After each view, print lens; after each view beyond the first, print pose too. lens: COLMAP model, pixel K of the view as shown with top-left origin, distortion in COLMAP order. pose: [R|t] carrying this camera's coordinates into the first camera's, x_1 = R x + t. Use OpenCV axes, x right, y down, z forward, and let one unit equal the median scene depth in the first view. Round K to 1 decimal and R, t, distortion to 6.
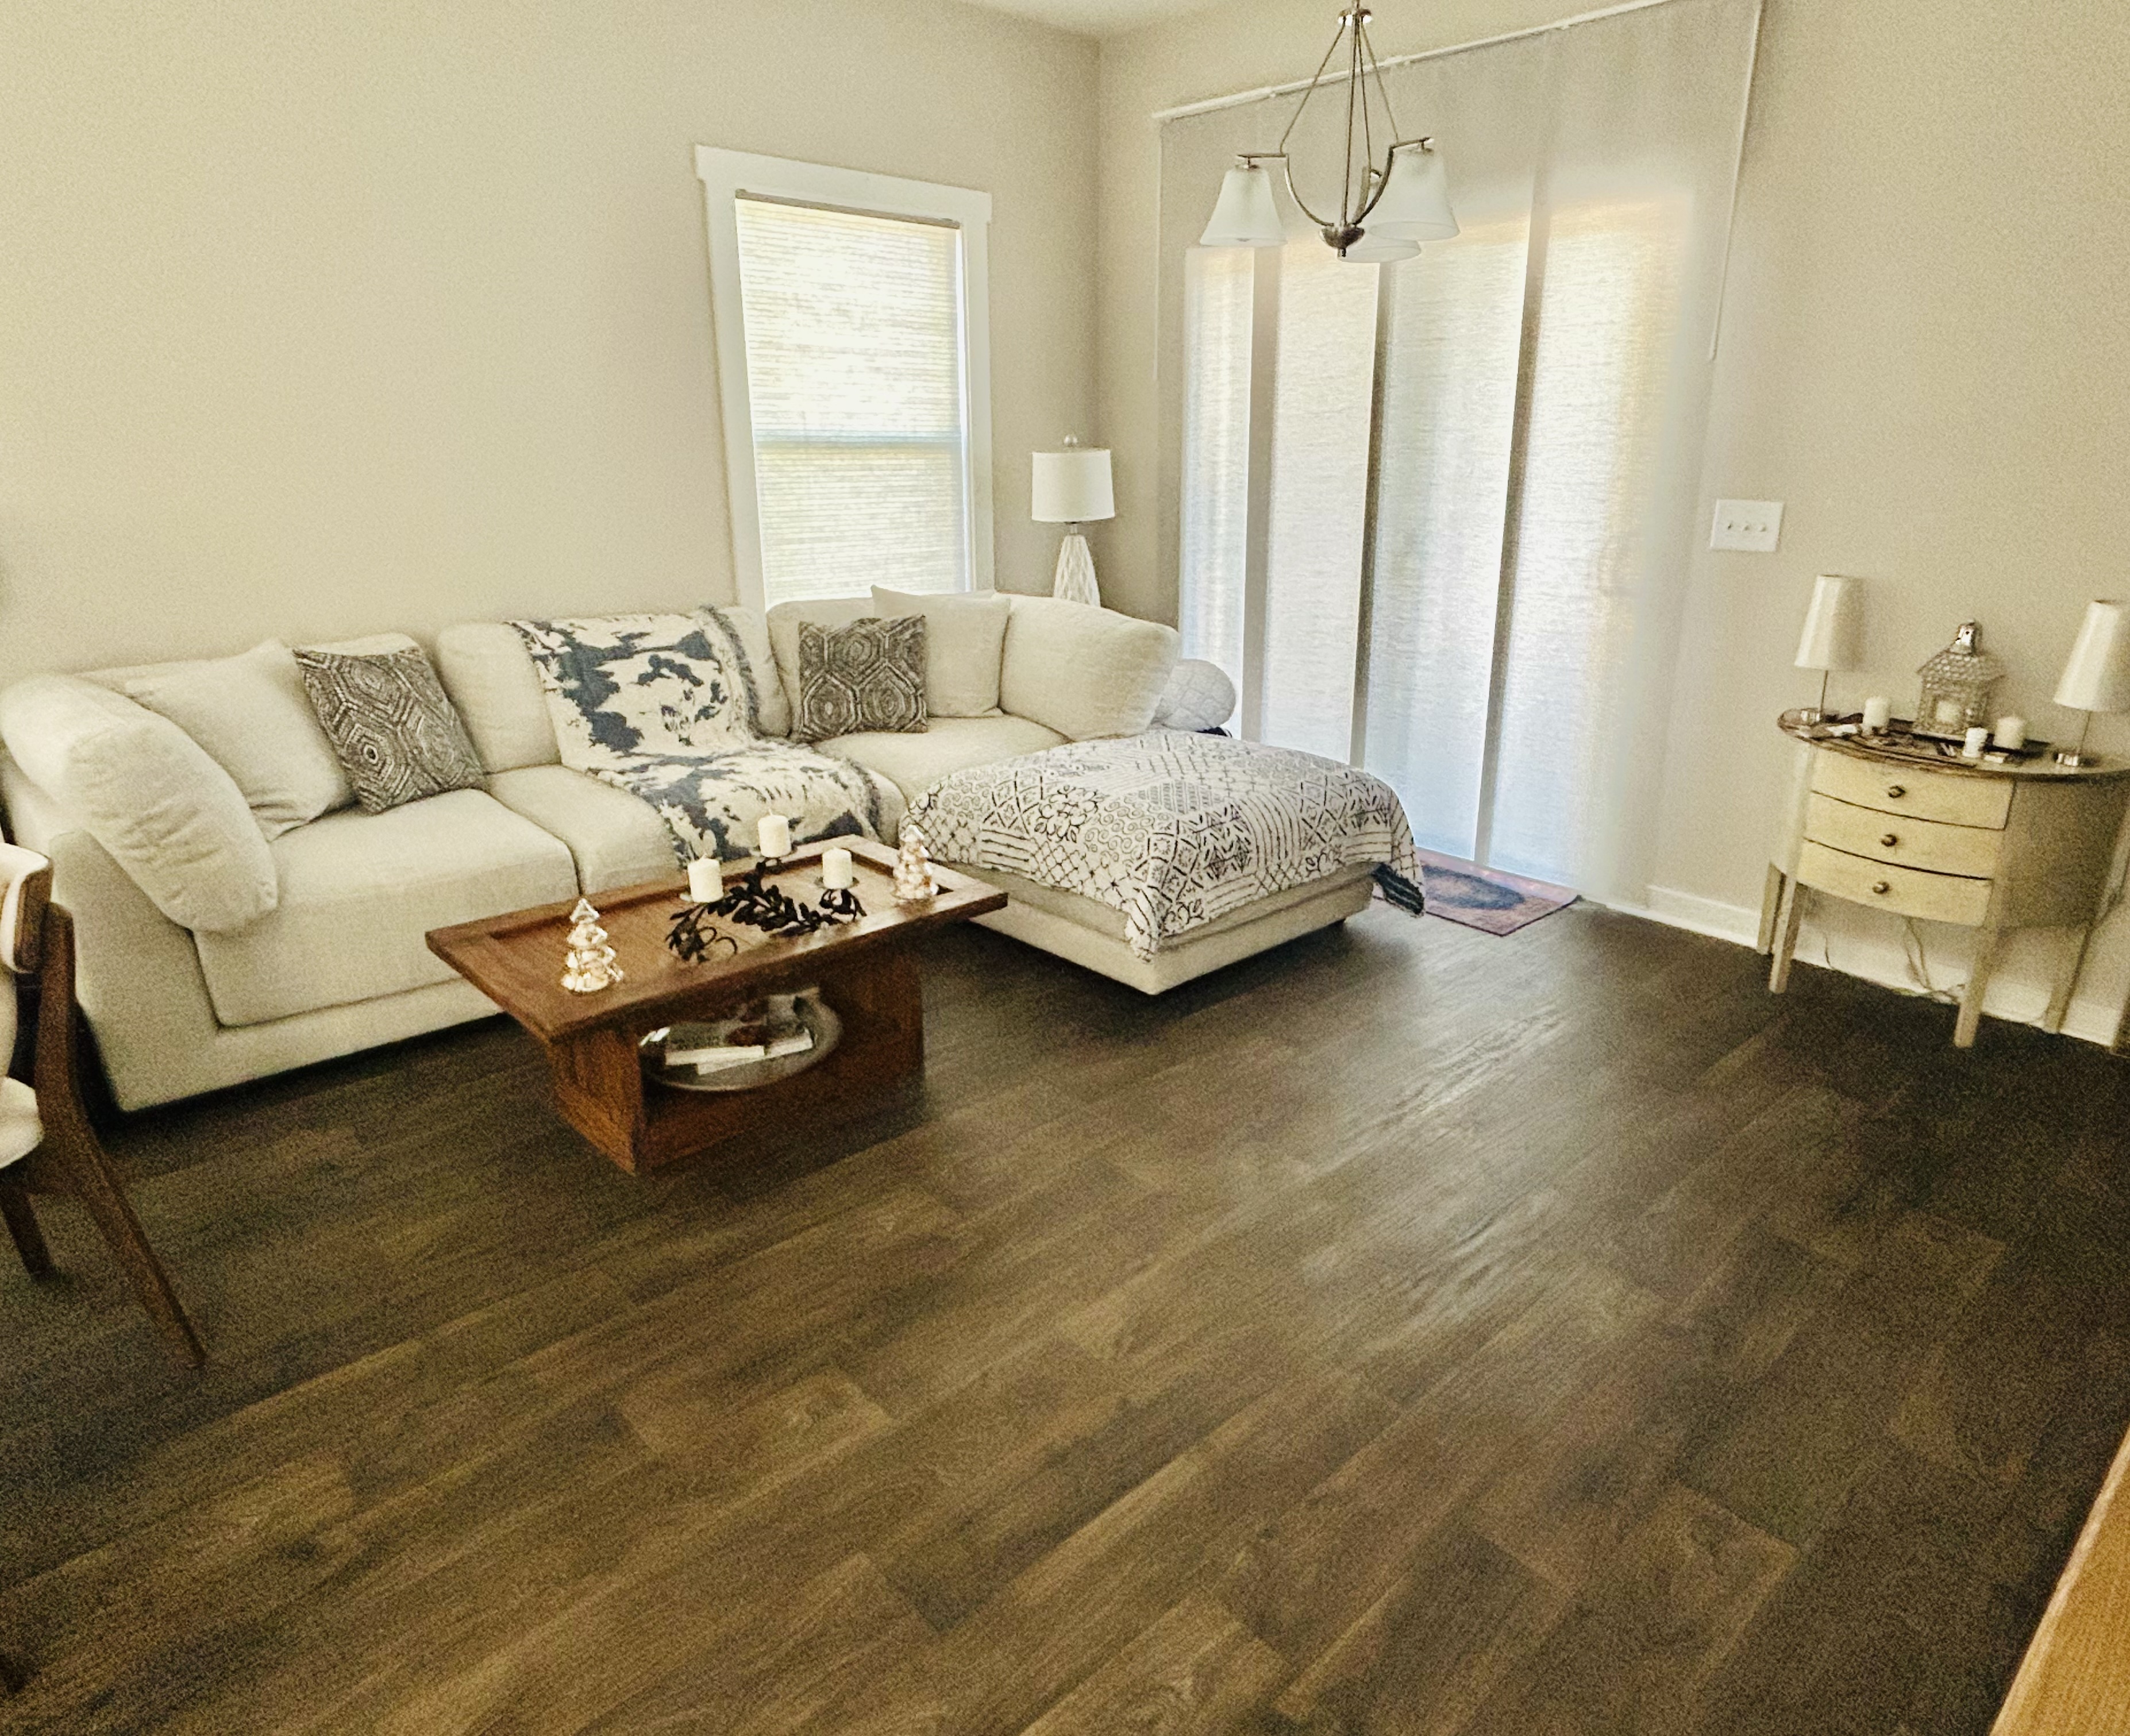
lens RADIAL K [[1318.8, 0, 1067.1], [0, 1318.8, 893.2], [0, 0, 1]] dist [-0.000243, -0.000923]
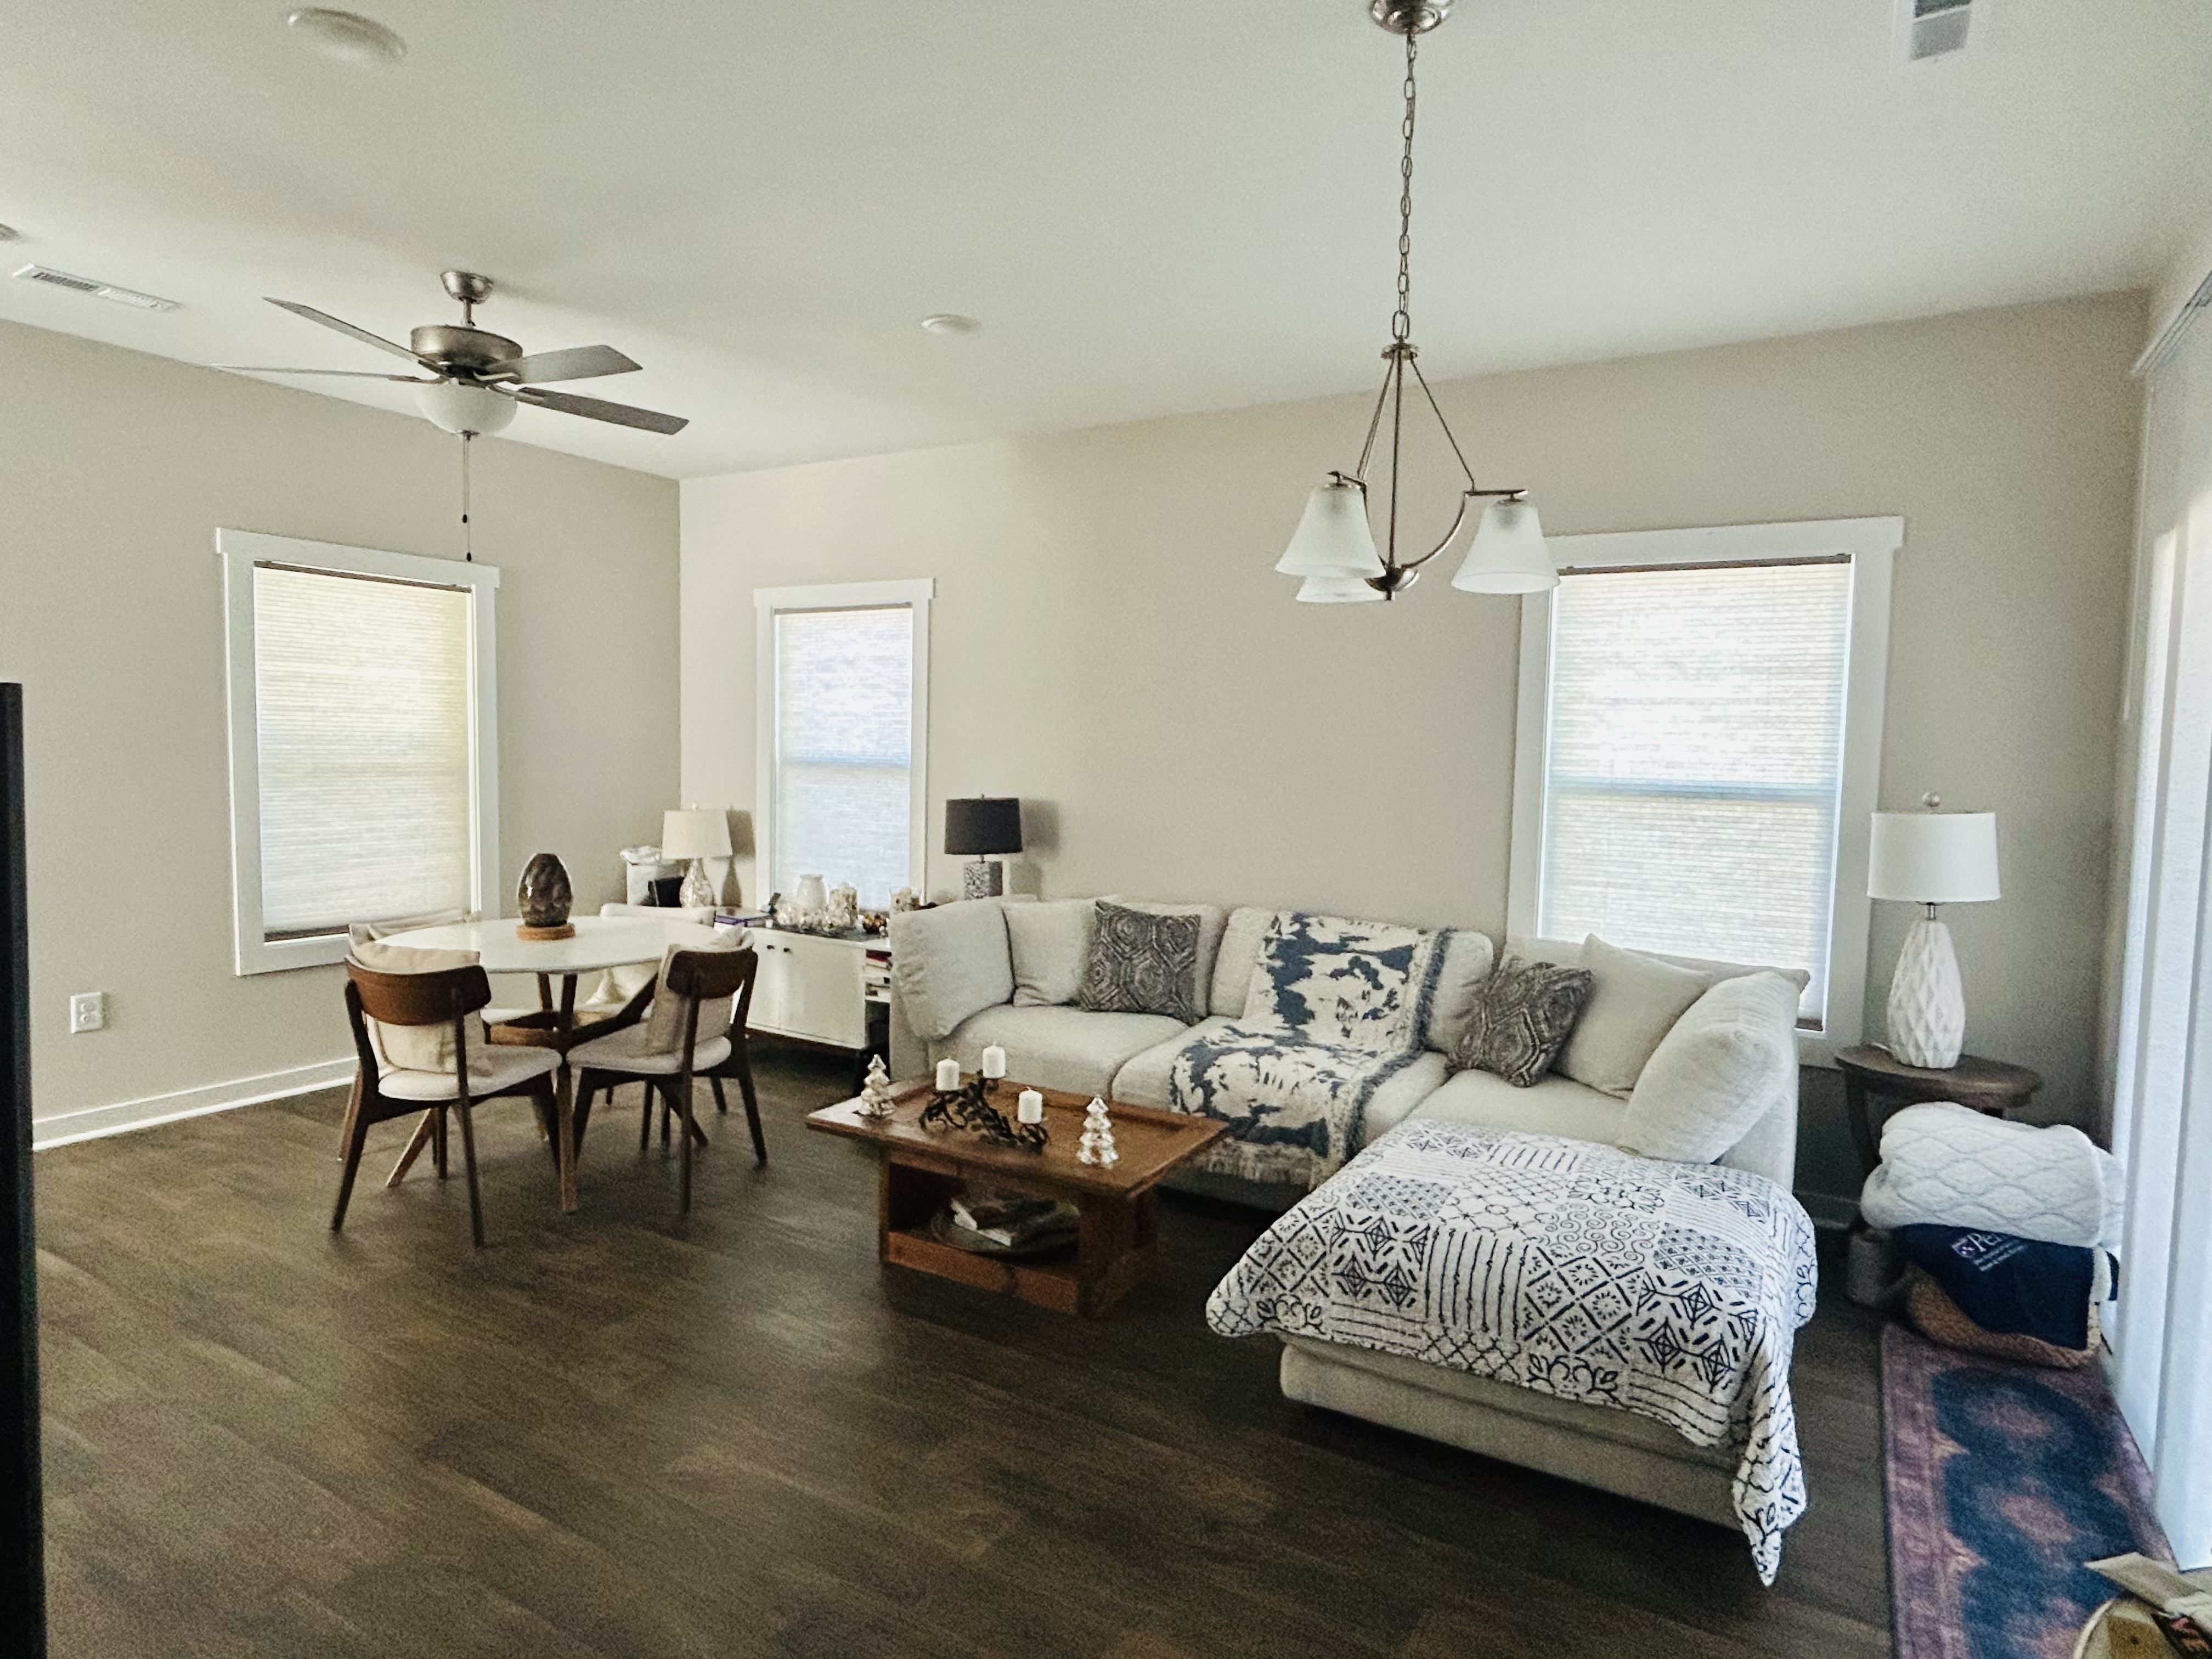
lens RADIAL K [[1229.5, 0, 1106.0], [0, 1229.5, 829.5], [0, 0, 1]] dist [-0.000359, -0.000186]
pose [[0.271091, 0.060581, -0.960645, 0.672729], [-0.331246, 0.942931, -0.034012, -0.177603], [0.903762, 0.327430, 0.275688, 0.466780]]
